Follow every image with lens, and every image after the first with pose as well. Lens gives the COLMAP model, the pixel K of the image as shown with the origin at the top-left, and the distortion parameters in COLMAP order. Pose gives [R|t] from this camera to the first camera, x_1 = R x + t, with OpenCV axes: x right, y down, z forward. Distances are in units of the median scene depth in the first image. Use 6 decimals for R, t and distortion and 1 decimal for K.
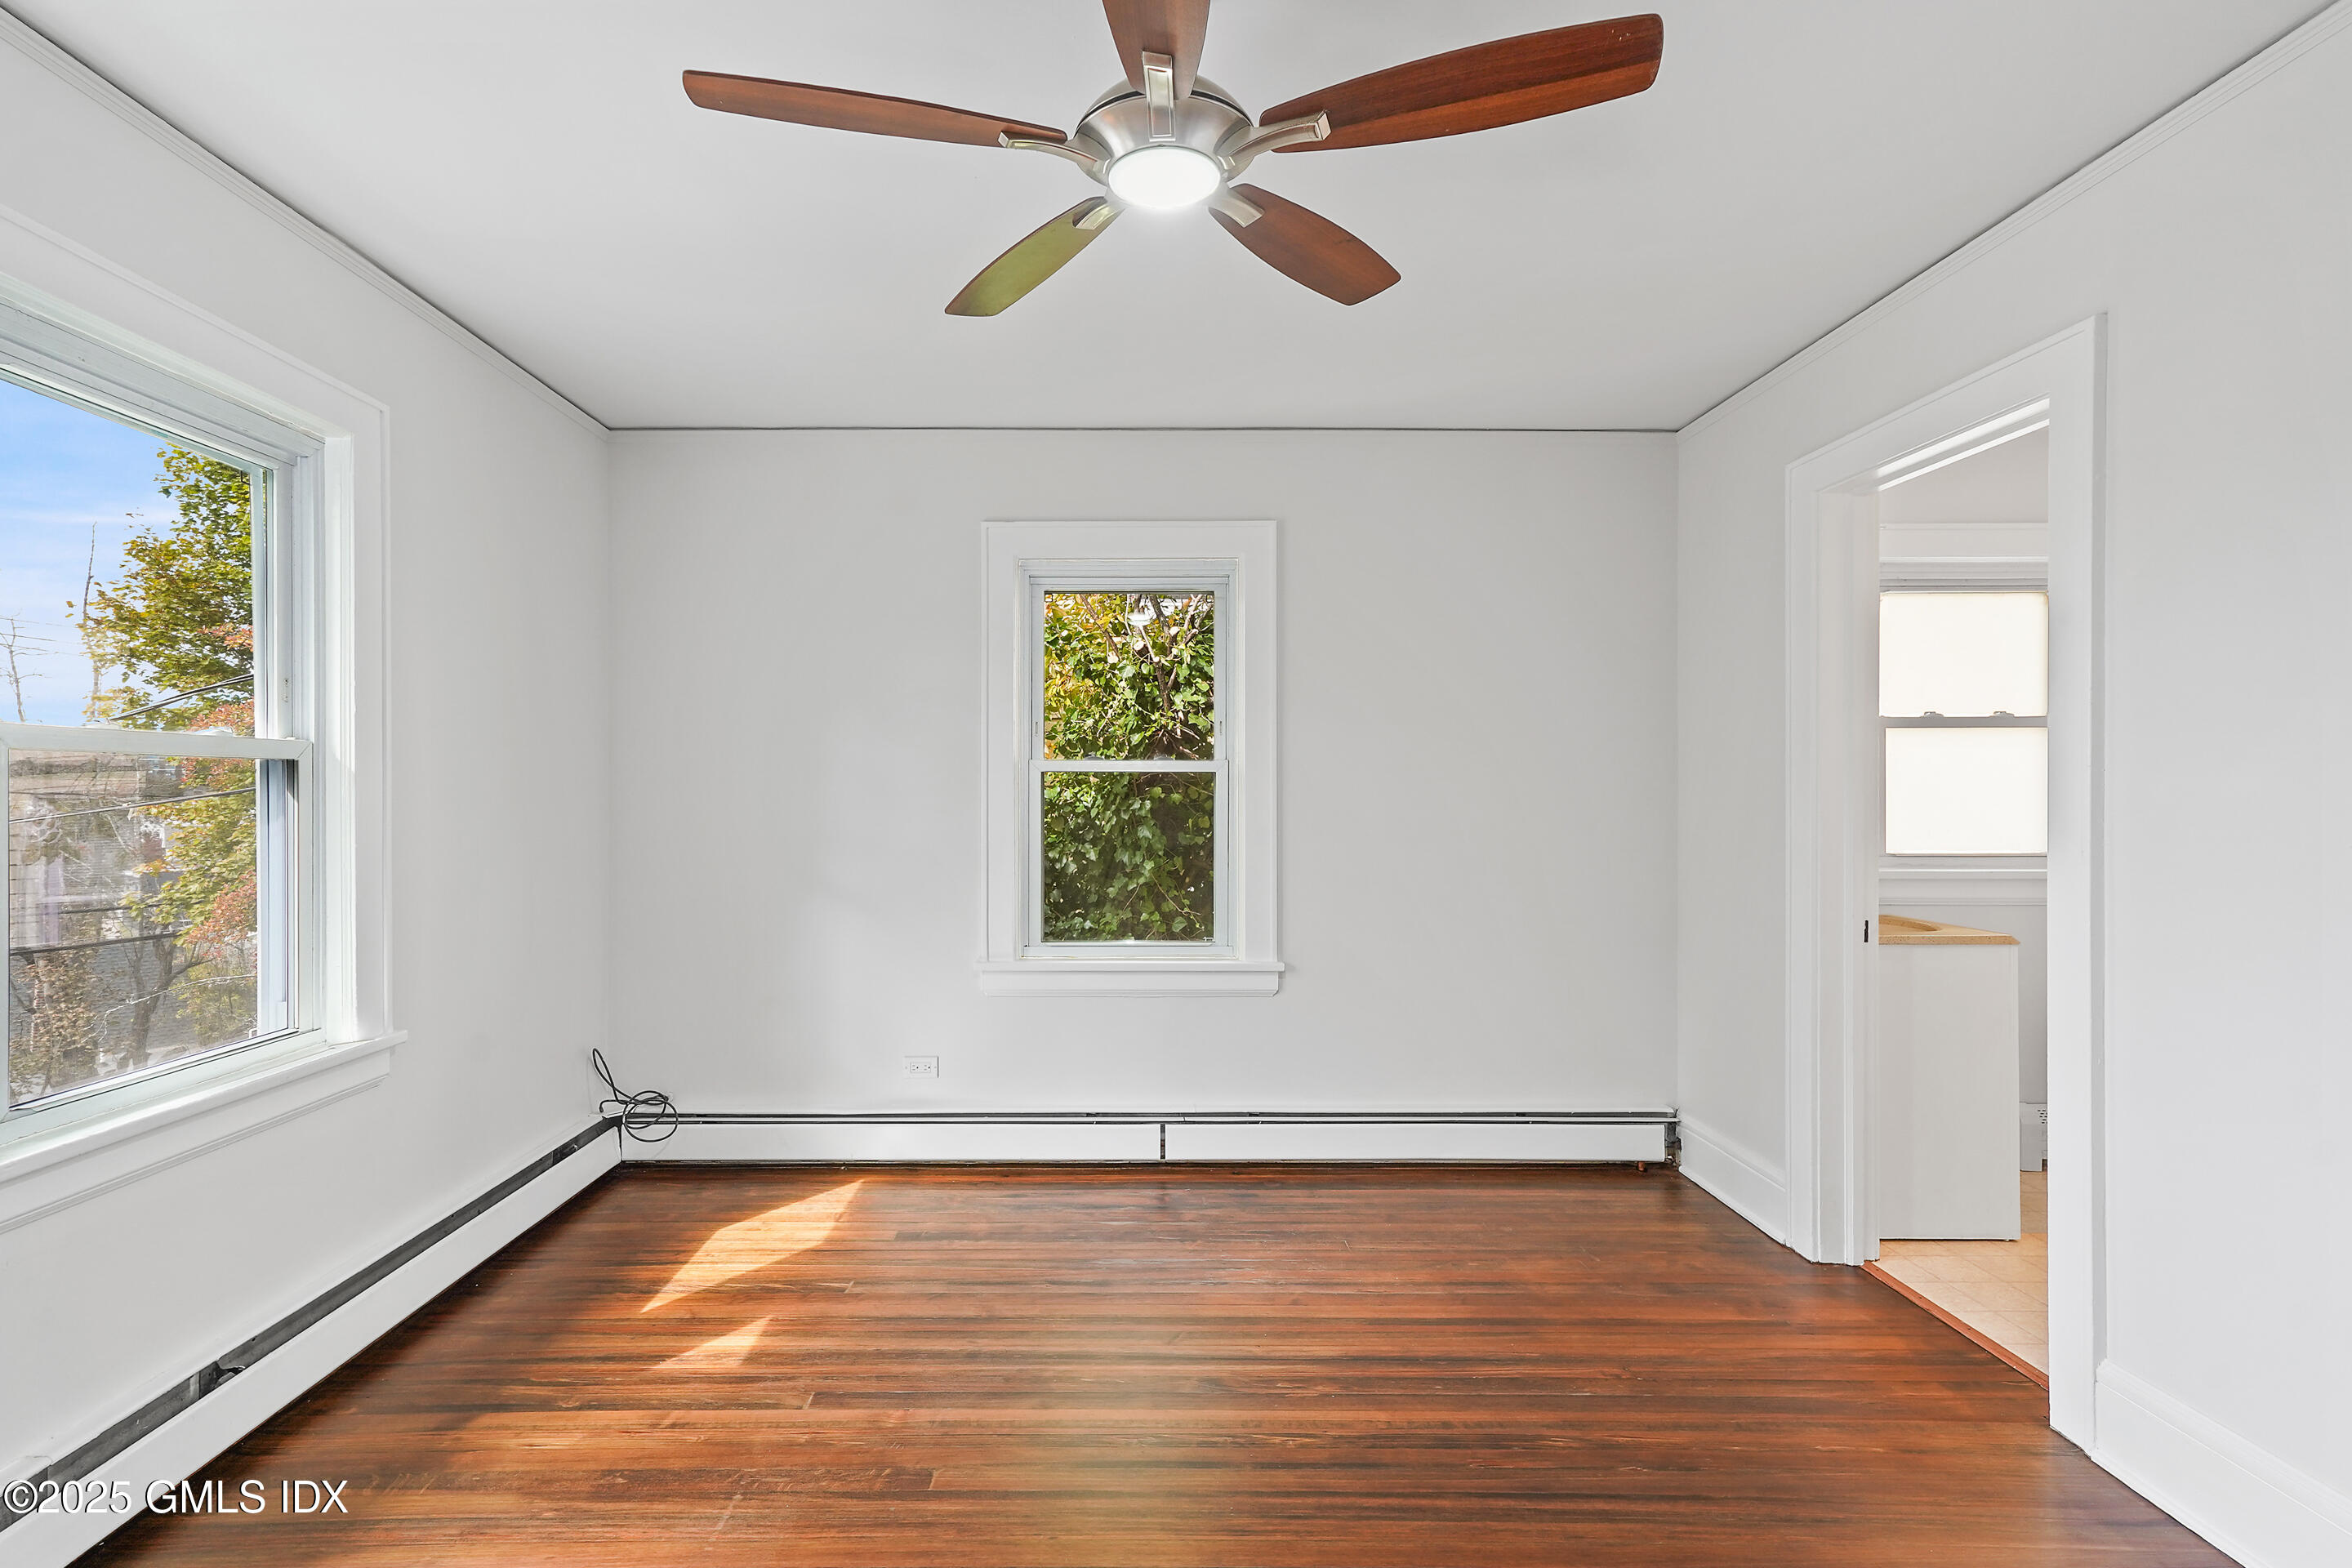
lens RADIAL K [[1089.9, 0, 1153.9], [0, 1089.9, 783.4], [0, 0, 1]] dist [0.002708, 0.007529]
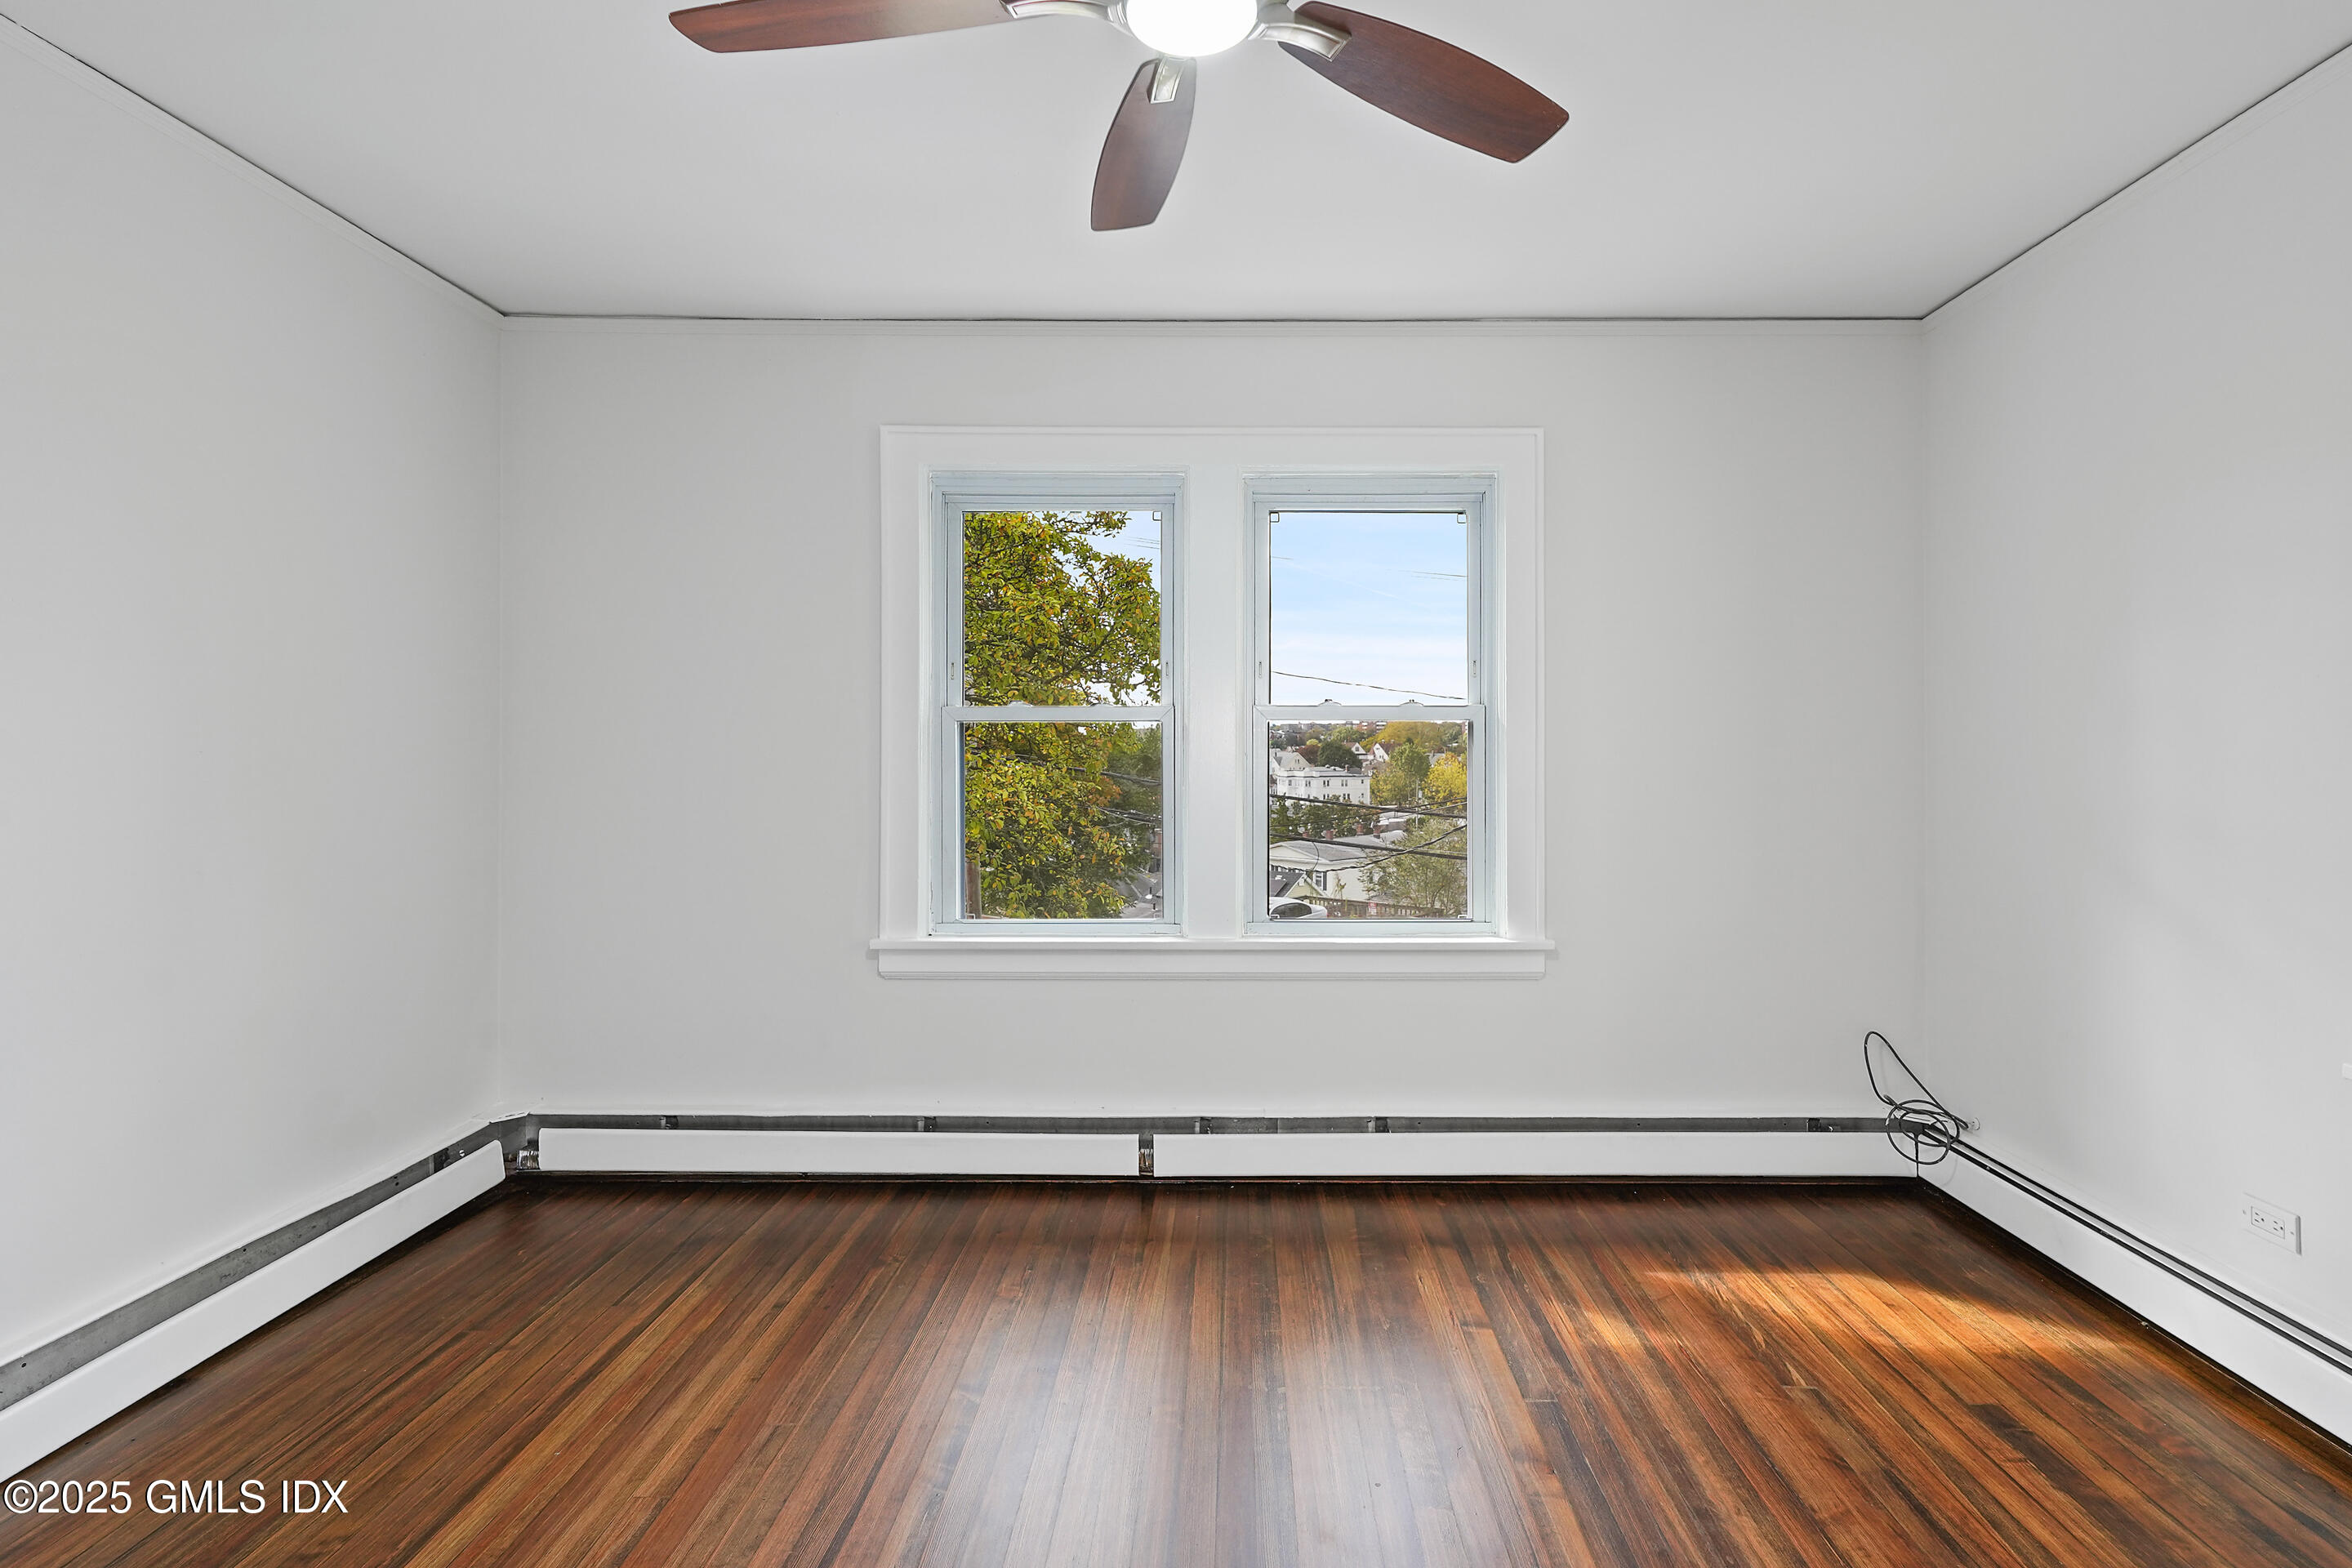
lens RADIAL K [[1089.9, 0, 1200.7], [0, 1089.9, 752.6], [0, 0, 1]] dist [0.002708, 0.007529]
pose [[-0.027837, -0.008106, -0.999580, 0.440547], [0.008137, 0.999932, -0.008335, 0.021184], [0.999579, -0.008365, -0.027769, 0.541268]]
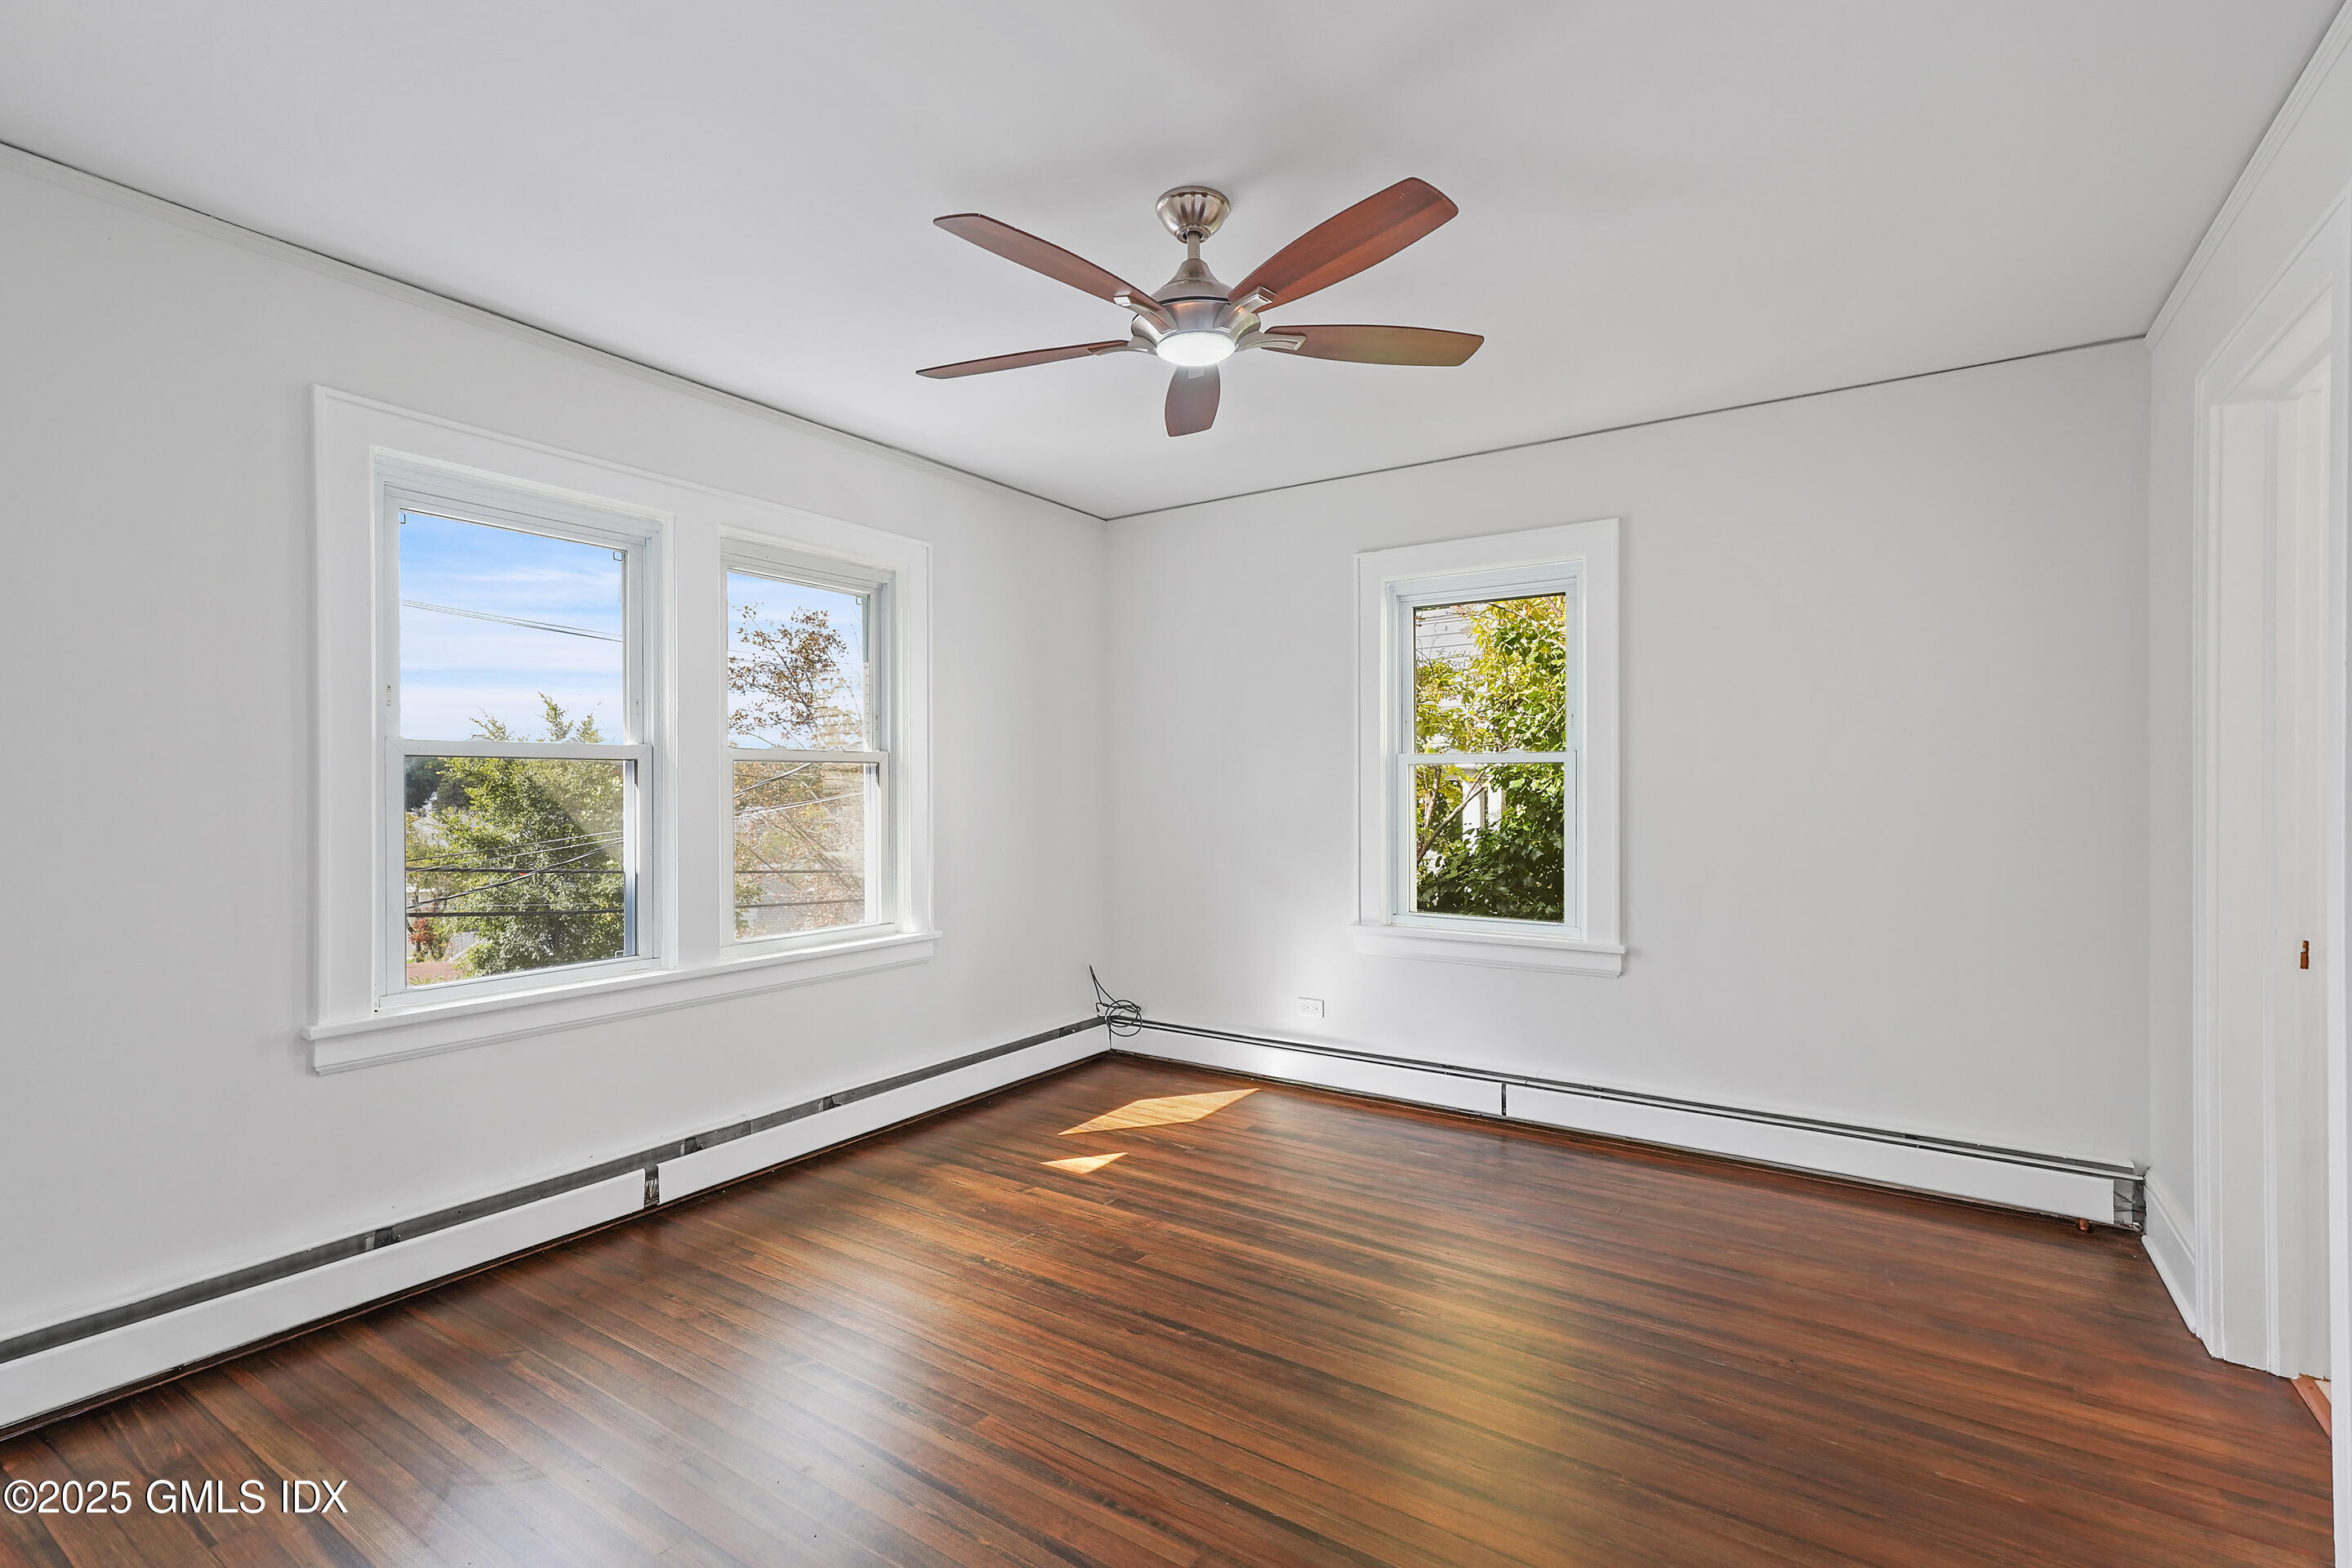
lens RADIAL K [[1089.9, 0, 1195.7], [0, 1089.9, 774.1], [0, 0, 1]] dist [0.002708, 0.007529]
pose [[0.828648, -0.007586, -0.559718, 0.434563], [0.006791, 0.999971, -0.003499, 0.003314], [0.559728, -0.000902, 0.828676, -0.098313]]
